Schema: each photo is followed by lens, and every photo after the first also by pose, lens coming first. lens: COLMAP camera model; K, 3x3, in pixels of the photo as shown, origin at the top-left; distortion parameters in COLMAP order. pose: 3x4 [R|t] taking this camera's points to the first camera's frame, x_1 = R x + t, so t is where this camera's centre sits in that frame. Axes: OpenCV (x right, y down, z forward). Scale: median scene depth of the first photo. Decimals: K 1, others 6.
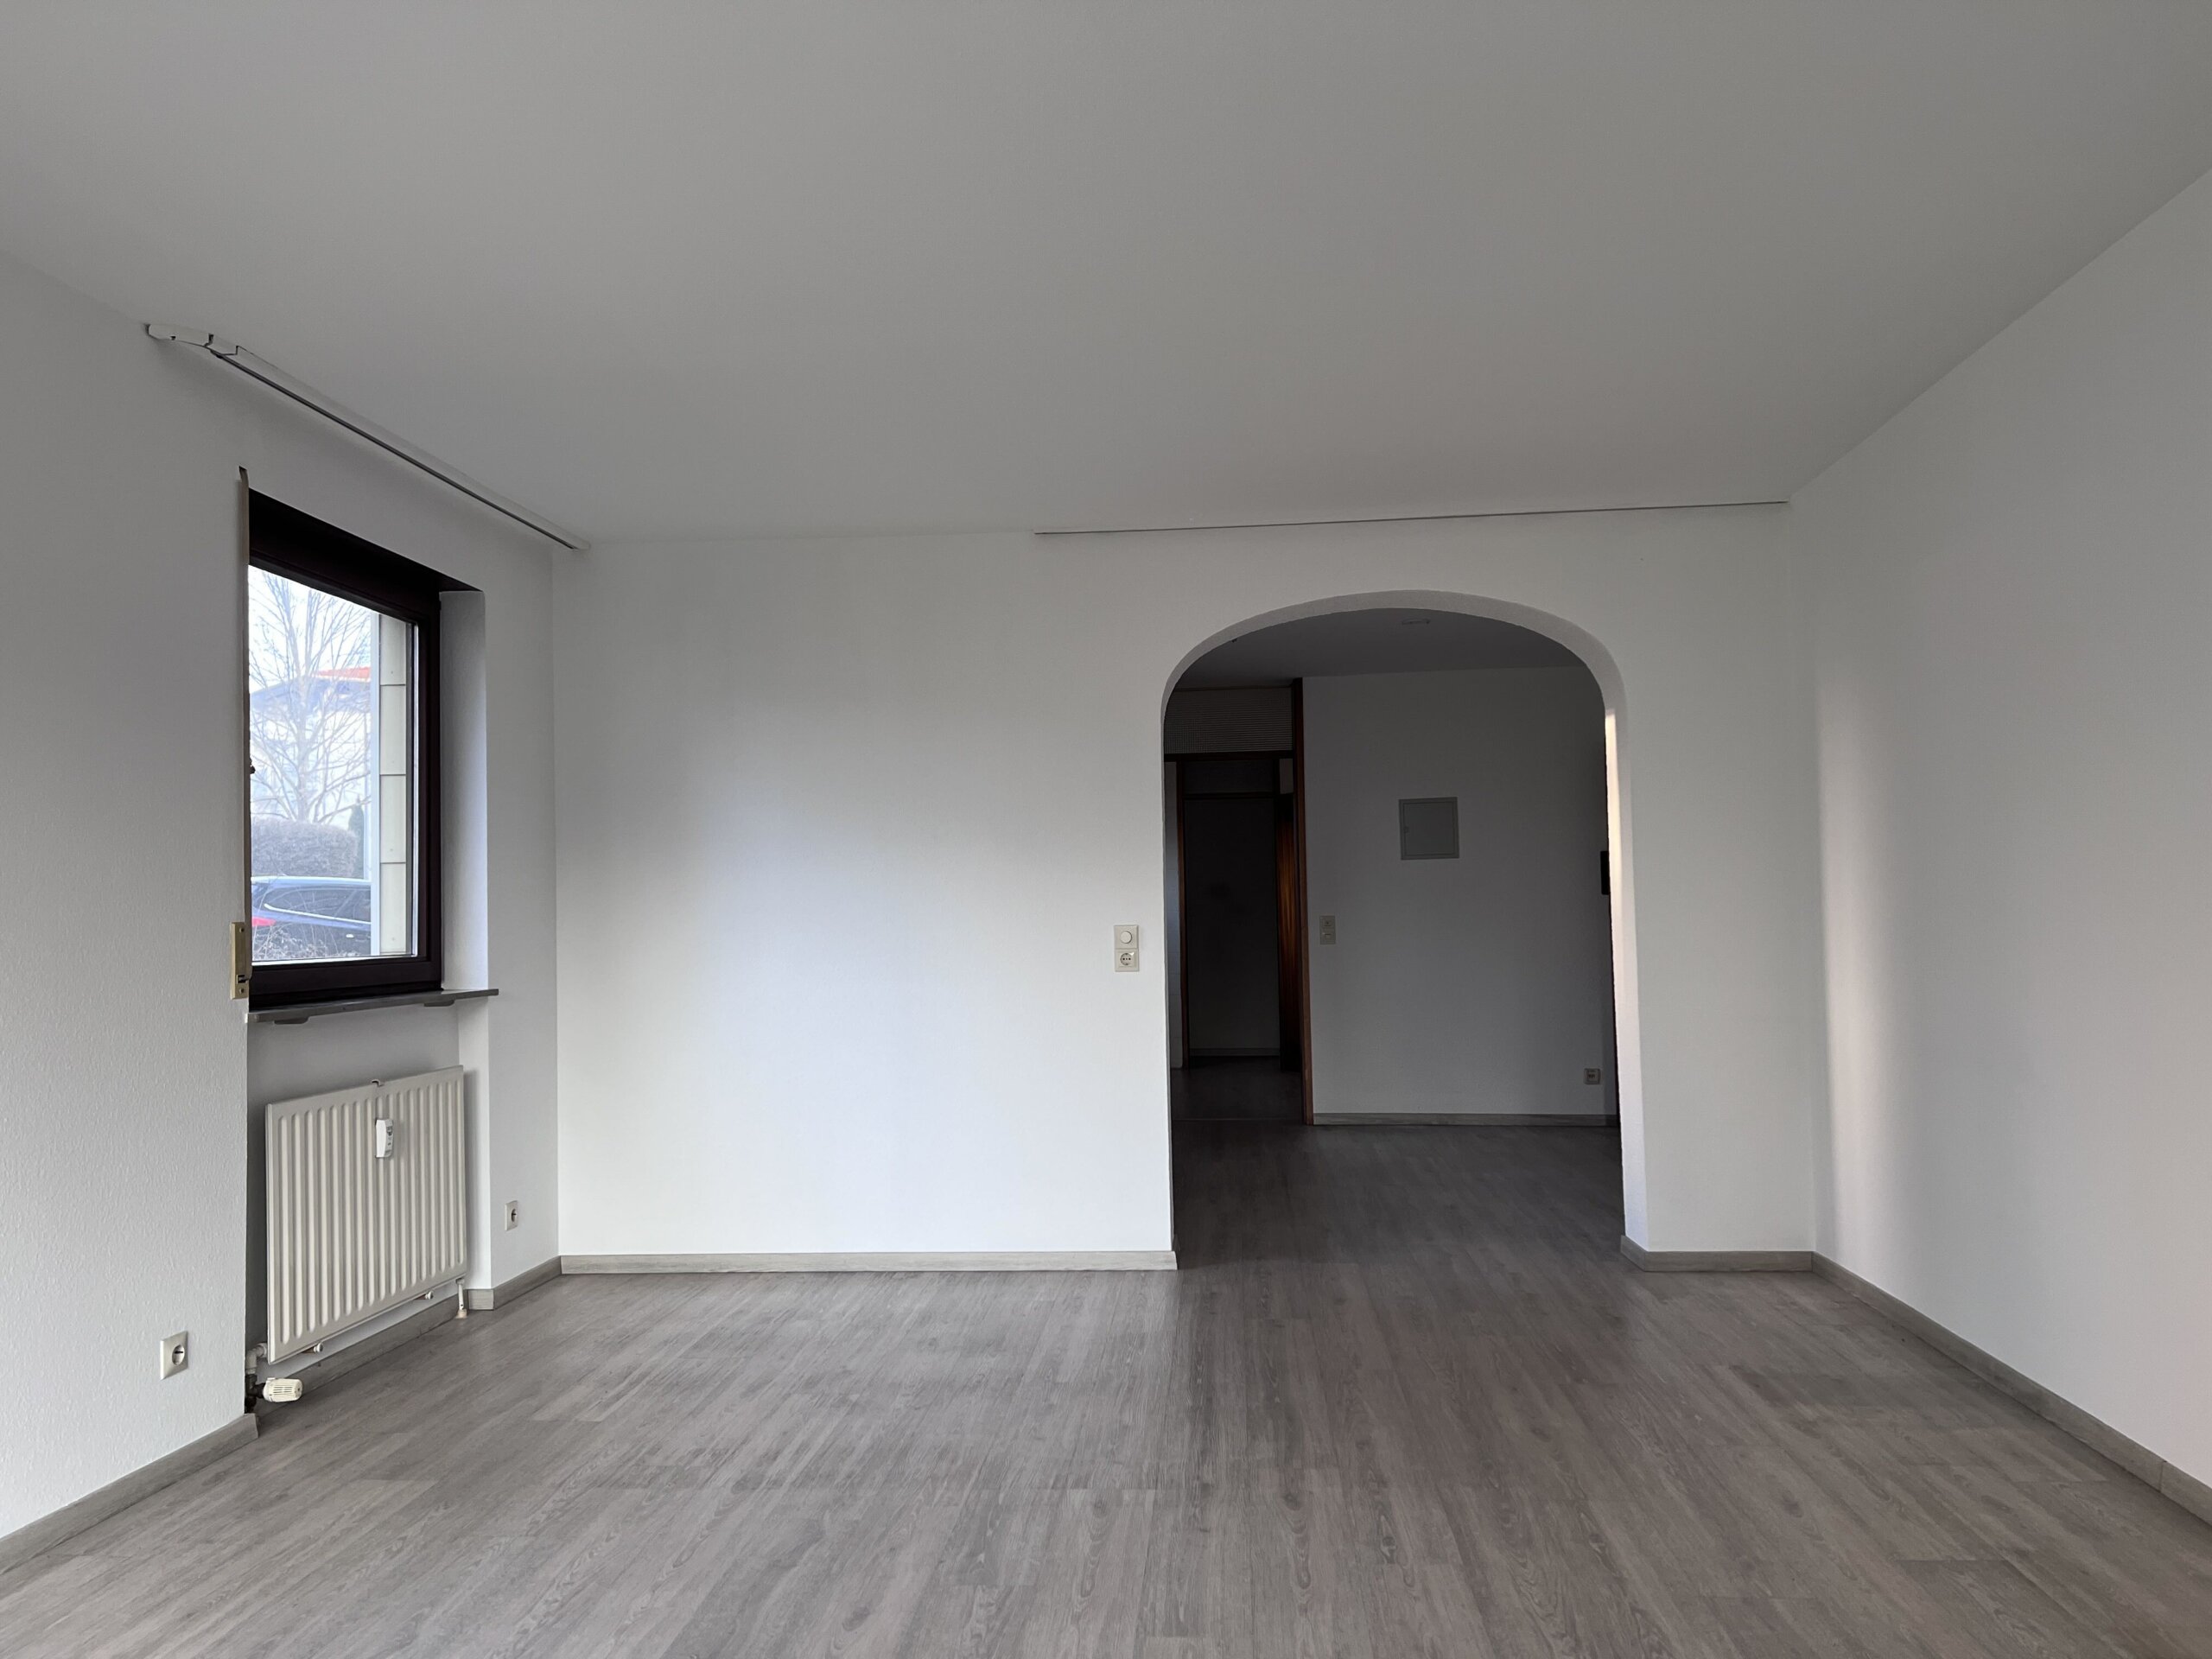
lens RADIAL K [[1655.1, 0, 1091.3], [0, 1655.1, 824.3], [0, 0, 1]] dist [0.028000, -0.014765]
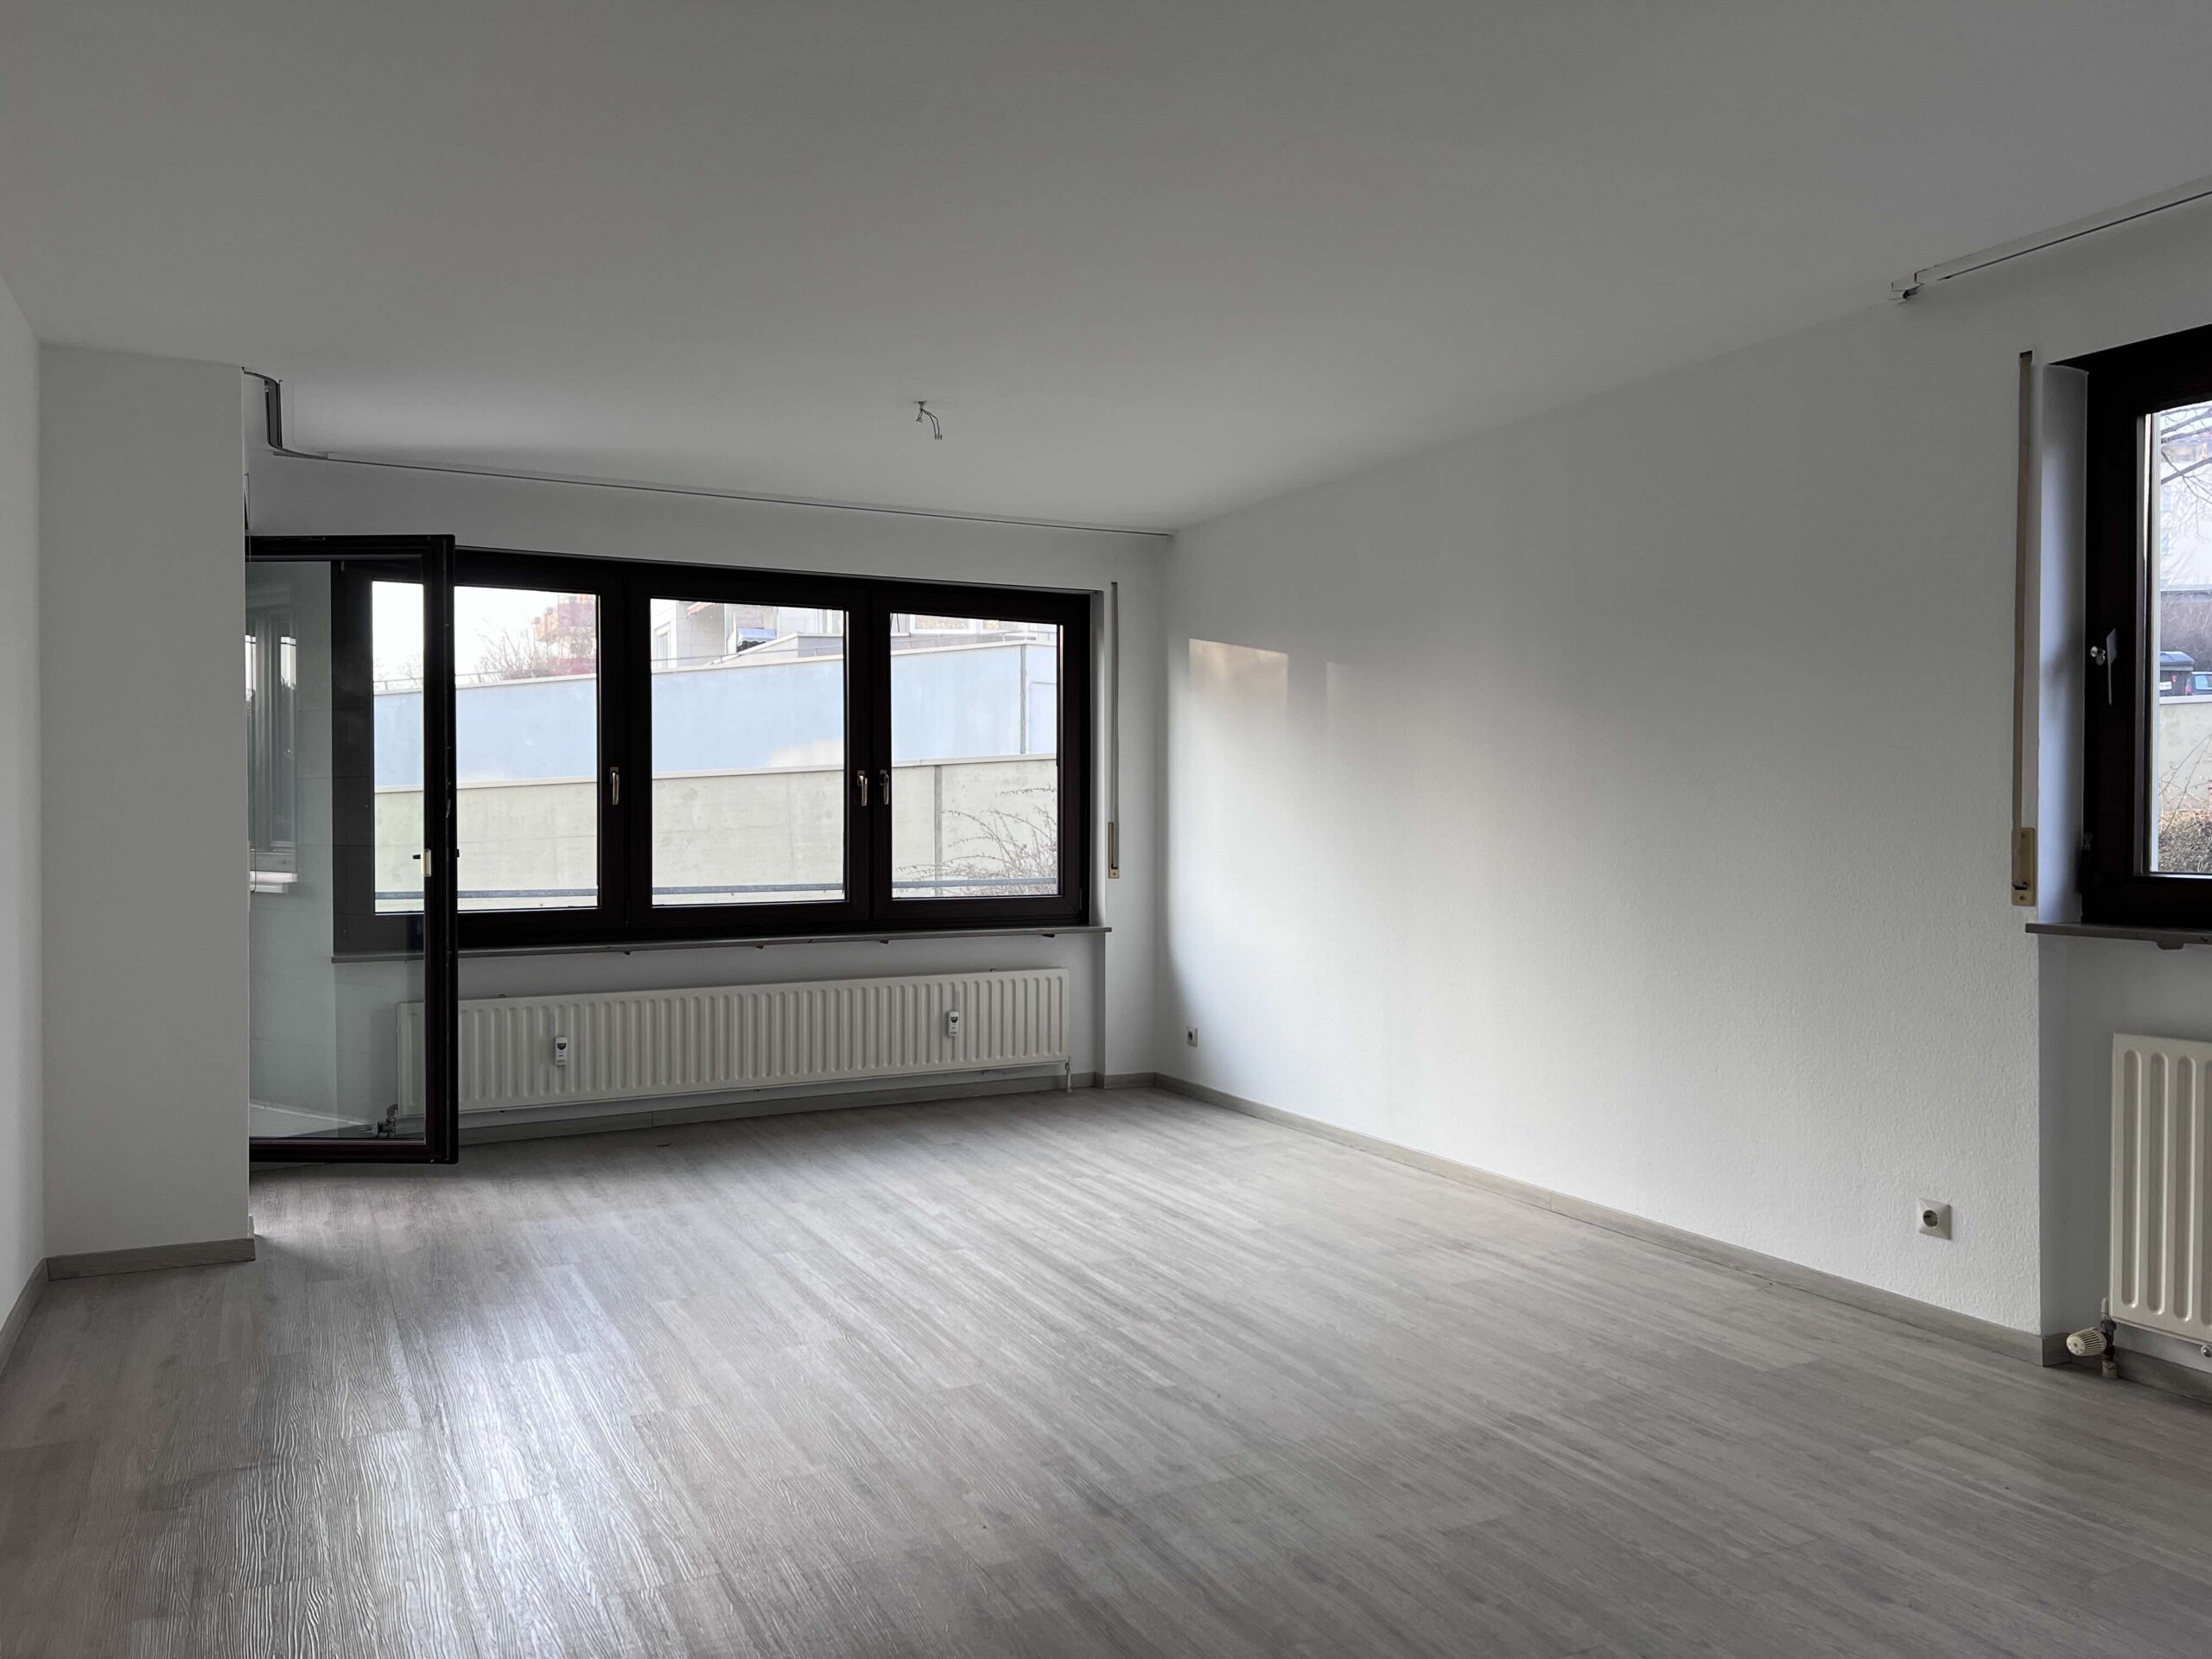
lens RADIAL K [[1655.1, 0, 1107.9], [0, 1655.1, 828.1], [0, 0, 1]] dist [0.028000, -0.014765]
pose [[-0.852521, 0.022620, -0.522203, 0.436790], [0.044478, 0.998579, -0.029357, 0.062552], [0.520797, -0.048254, -0.852316, 1.509791]]
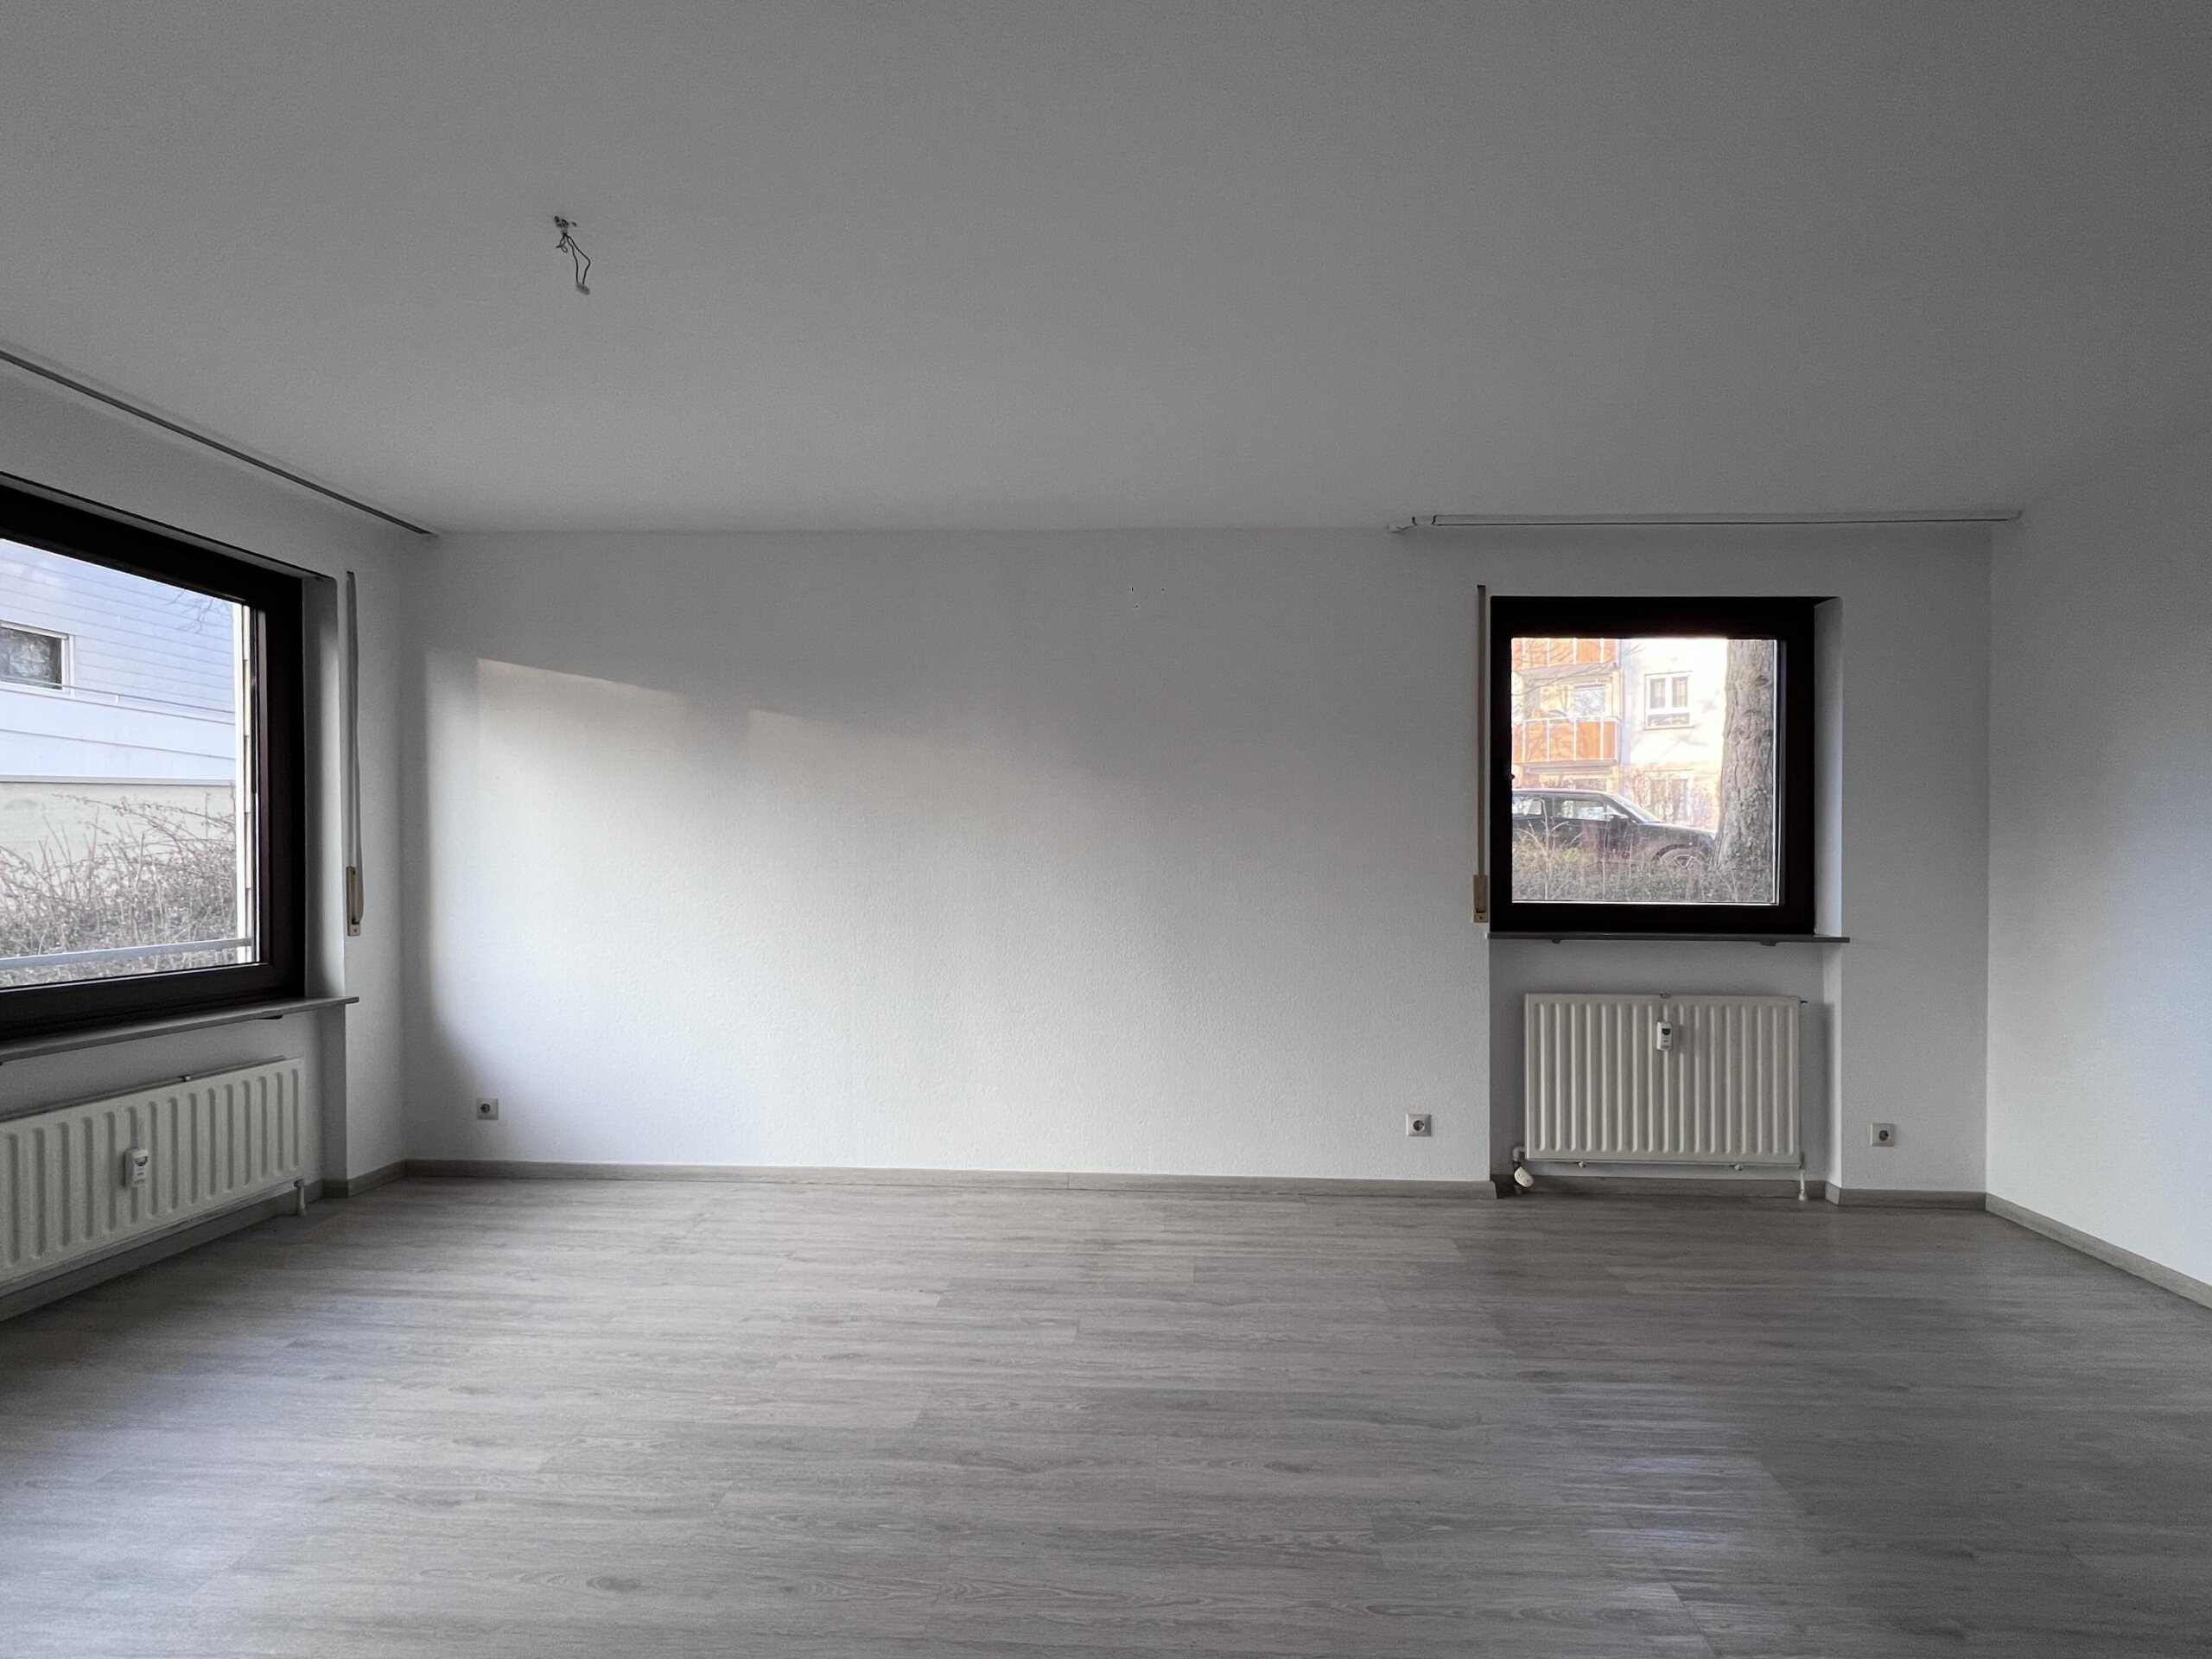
lens RADIAL K [[977.6, 0, 1164.3], [0, 977.6, 877.3], [0, 0, 1]] dist [0.003337, -0.000640]
pose [[0.049132, 0.035829, -0.998149, 0.392713], [0.046301, 0.998200, 0.038110, 0.011631], [0.997718, -0.048088, 0.047385, 0.638771]]
